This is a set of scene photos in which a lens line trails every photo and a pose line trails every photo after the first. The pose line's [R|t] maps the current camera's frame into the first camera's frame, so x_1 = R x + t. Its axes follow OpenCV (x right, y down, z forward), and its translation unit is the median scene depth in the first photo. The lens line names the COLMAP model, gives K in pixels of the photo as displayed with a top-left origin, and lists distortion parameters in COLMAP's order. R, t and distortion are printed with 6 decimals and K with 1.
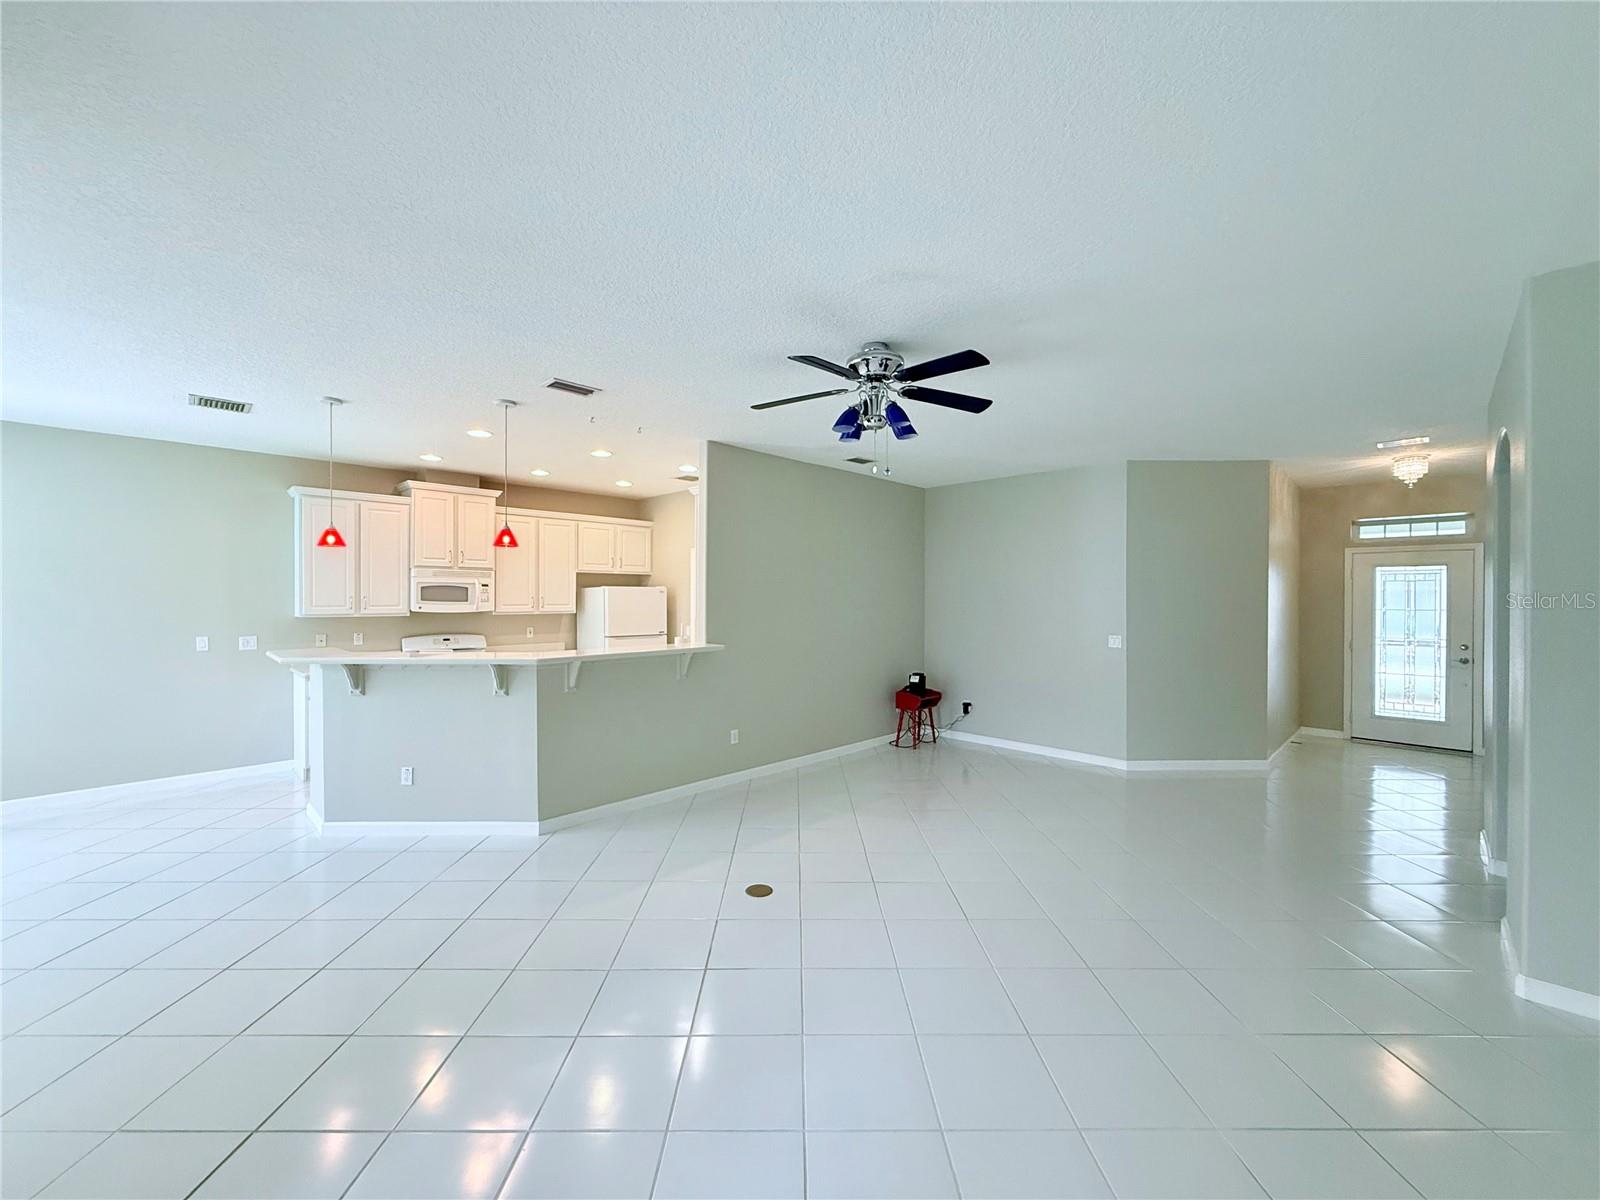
lens RADIAL K [[635.2, 0, 793.7], [0, 635.2, 599.7], [0, 0, 1]] dist [-0.000603, 0.000012]
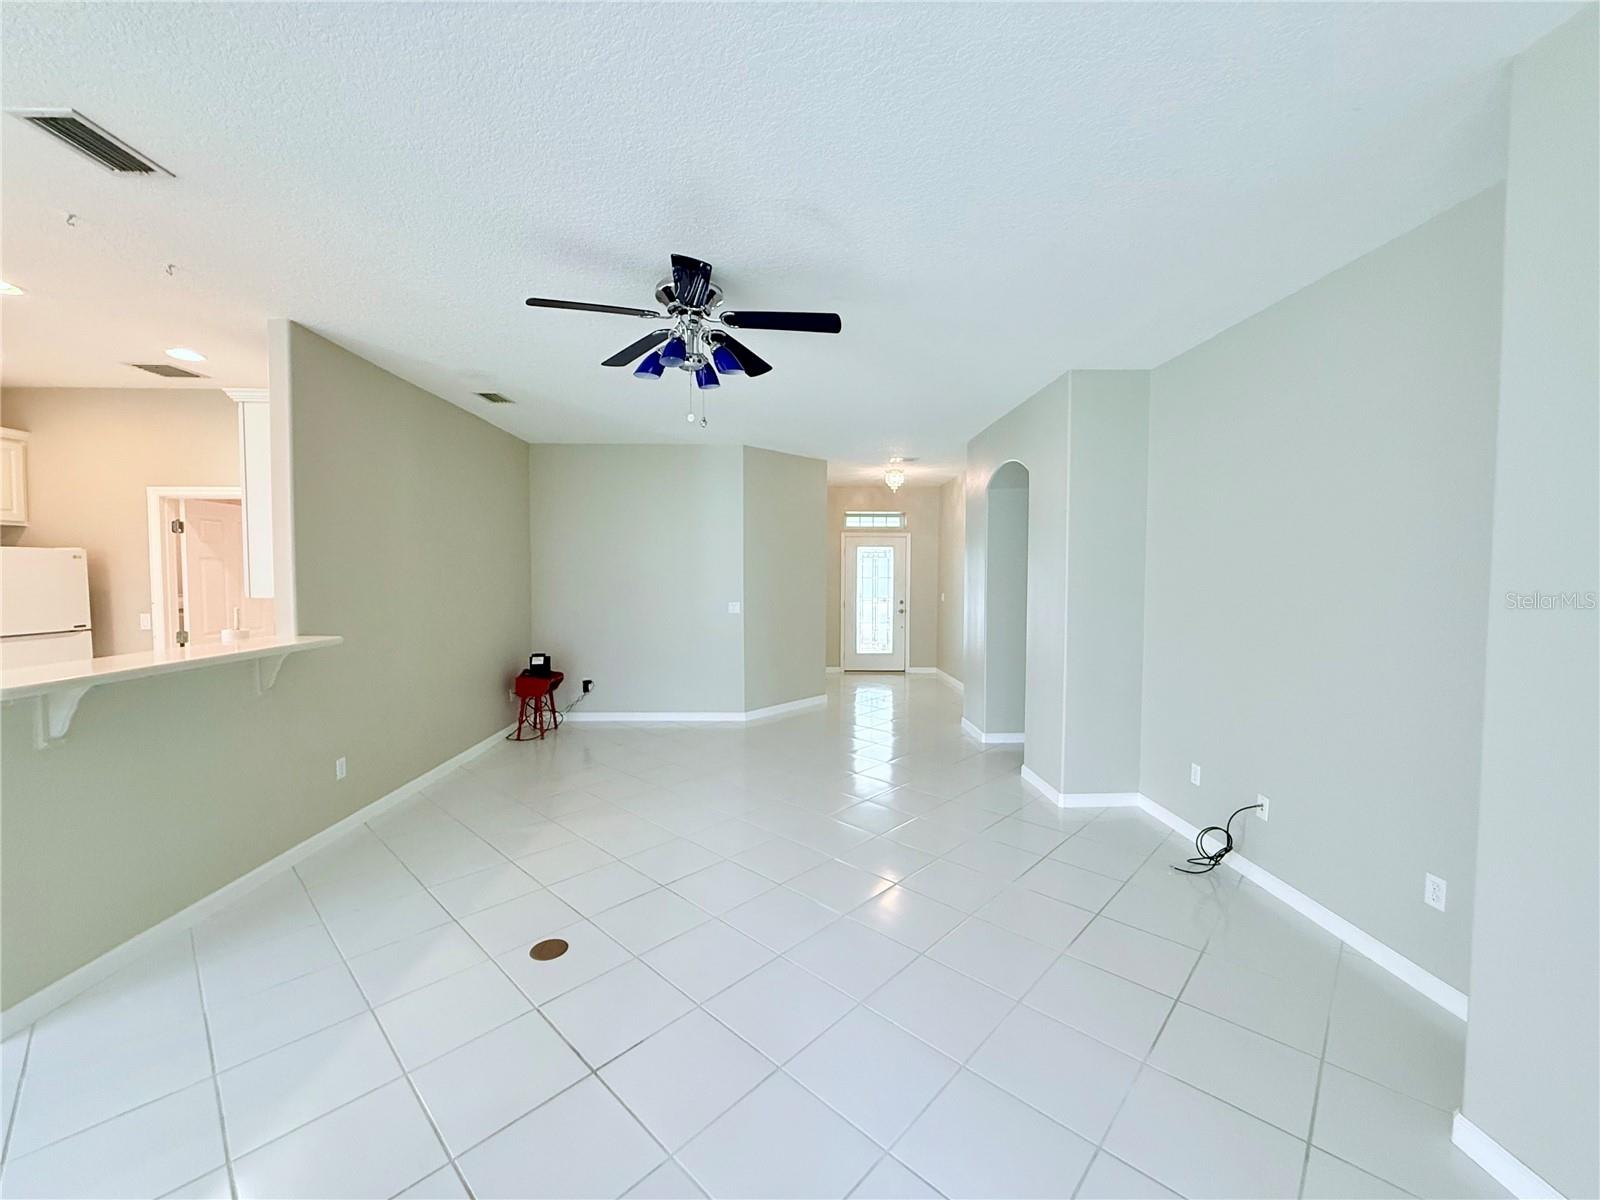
lens RADIAL K [[635.2, 0, 795.2], [0, 635.2, 598.6], [0, 0, 1]] dist [-0.000603, 0.000012]
pose [[0.691353, -0.031683, 0.721823, -0.204554], [0.002517, 0.999138, 0.041444, 0.003848], [-0.722513, -0.026835, 0.690836, 0.145143]]
